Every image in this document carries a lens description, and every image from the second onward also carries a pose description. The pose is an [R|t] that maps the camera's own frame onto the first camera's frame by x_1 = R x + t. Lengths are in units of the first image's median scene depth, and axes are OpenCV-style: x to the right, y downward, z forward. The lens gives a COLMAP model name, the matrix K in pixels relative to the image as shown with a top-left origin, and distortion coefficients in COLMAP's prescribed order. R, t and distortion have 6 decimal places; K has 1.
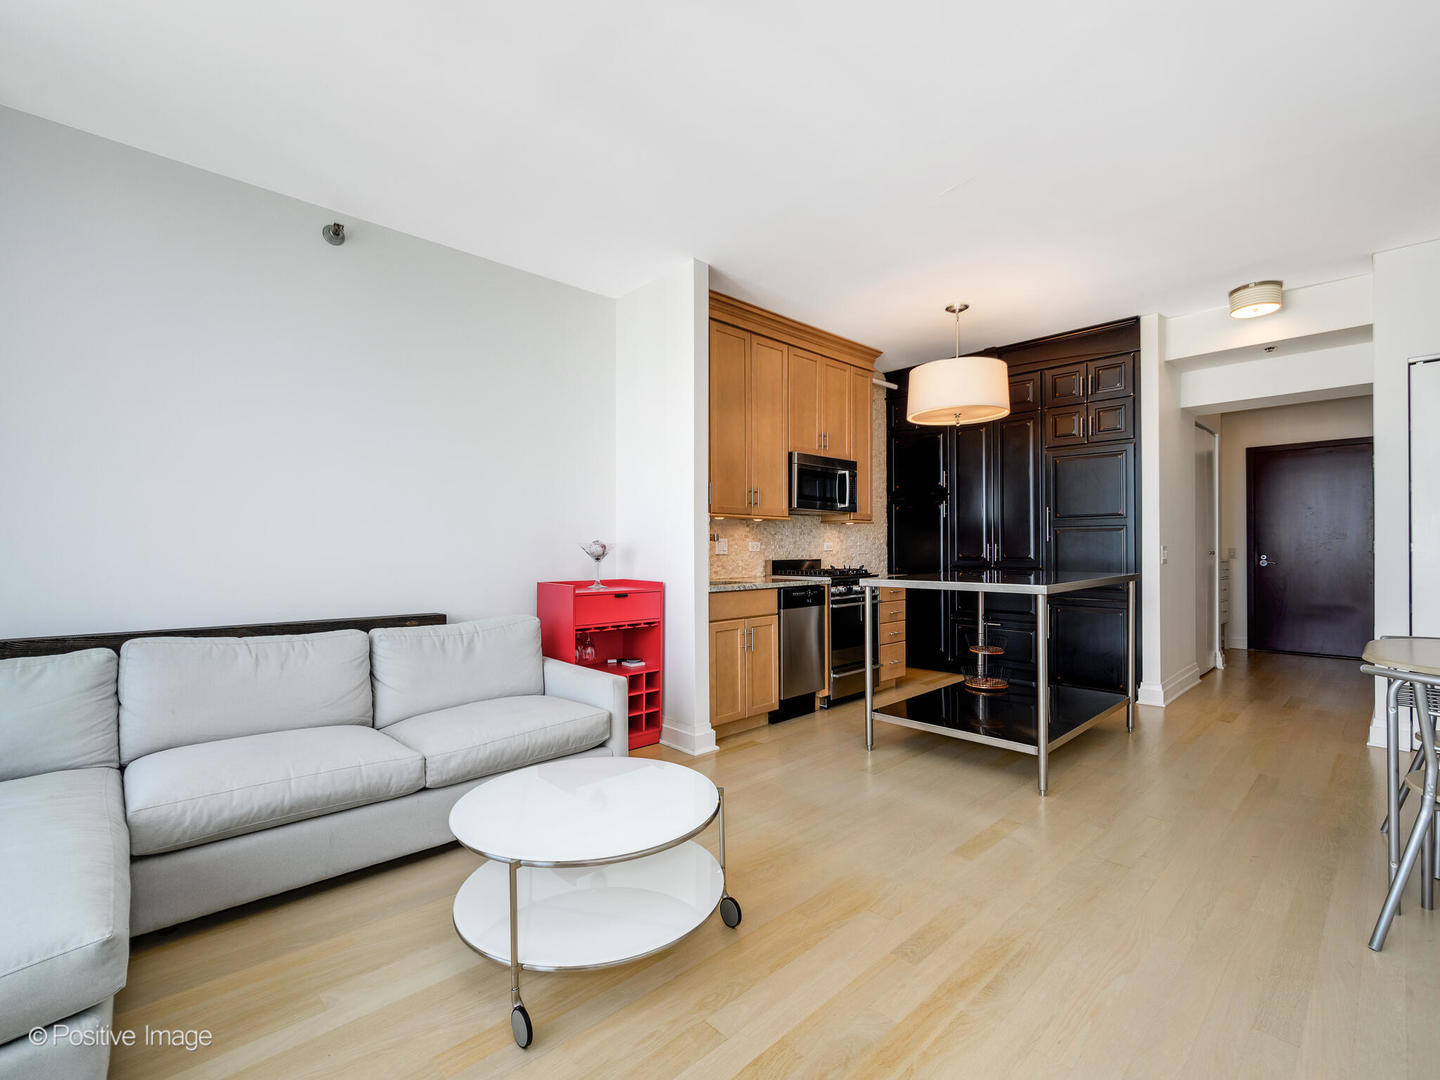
lens RADIAL K [[649.6, 0, 734.7], [0, 649.6, 547.2], [0, 0, 1]] dist [-0.002487, -0.000375]
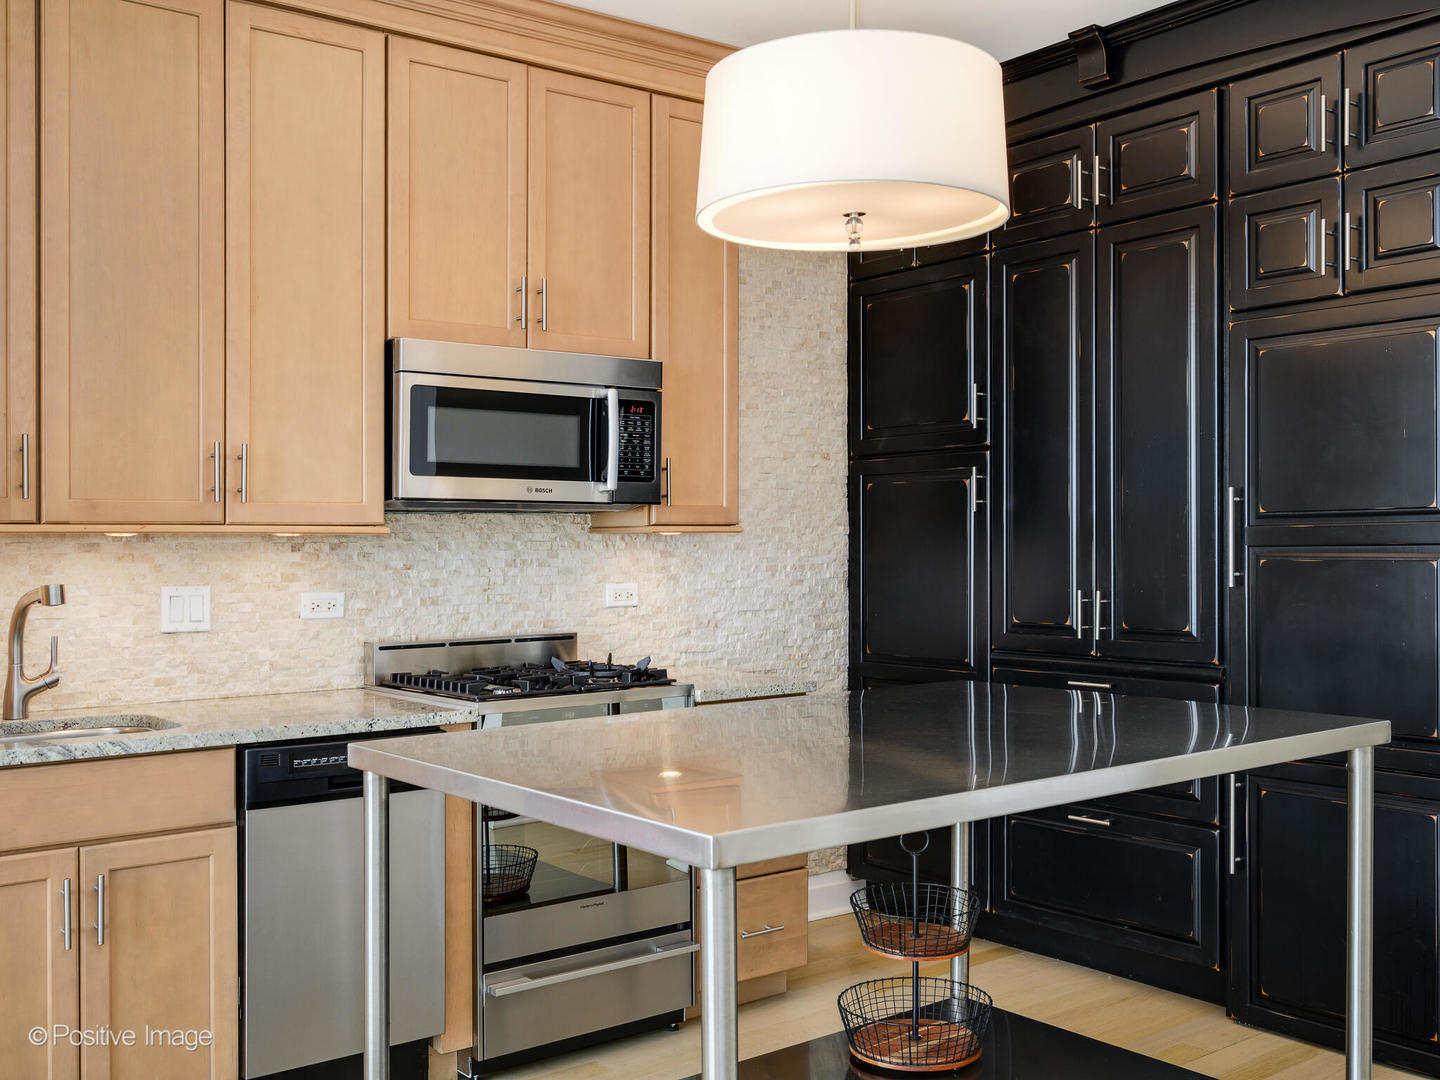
lens RADIAL K [[1367.6, 0, 724.9], [0, 1367.6, 538.7], [0, 0, 1]] dist [-0.000795, 0.003185]
pose [[0.991856, -0.001566, -0.127355, 0.323095], [0.001519, 0.999999, -0.000472, -0.034755], [0.127356, 0.000274, 0.991857, 0.265668]]
